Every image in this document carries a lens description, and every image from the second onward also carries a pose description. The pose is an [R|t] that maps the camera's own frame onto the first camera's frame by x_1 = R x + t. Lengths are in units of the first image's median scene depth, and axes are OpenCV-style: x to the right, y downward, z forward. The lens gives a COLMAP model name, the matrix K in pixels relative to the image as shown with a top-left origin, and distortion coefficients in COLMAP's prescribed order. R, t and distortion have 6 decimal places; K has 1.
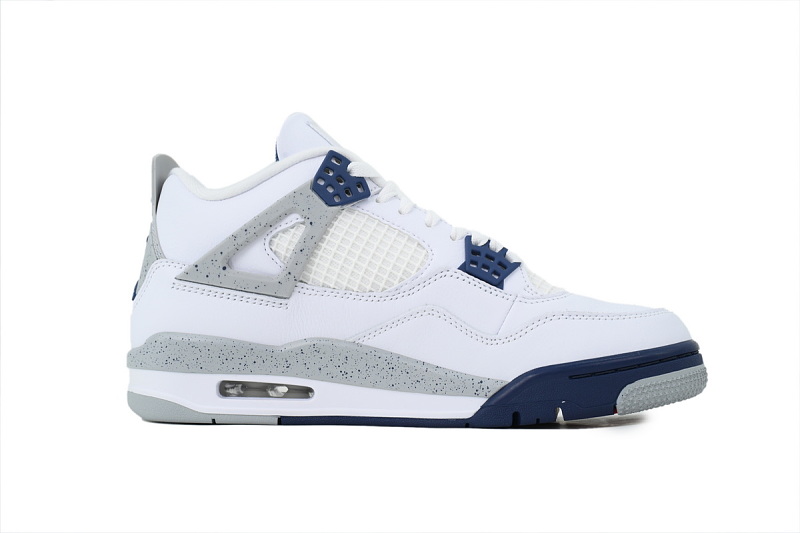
lens RADIAL K [[847.1, 0, 397.2], [0, 847.1, 267.0], [0, 0, 1]] dist [0.073759, 0.000000]
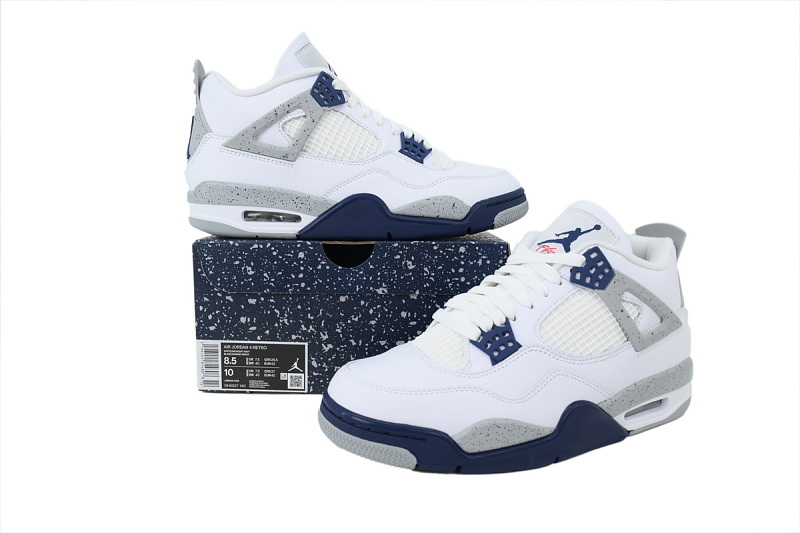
lens RADIAL K [[580.6, 0, 393.5], [0, 580.6, 263.7], [0, 0, 1]] dist [0.006478, 0.001362]
pose [[0.997636, -0.006140, 0.068446, -0.017488], [-0.009144, 0.975285, 0.220761, -0.023330], [-0.068109, -0.220865, 0.972923, -0.190964]]
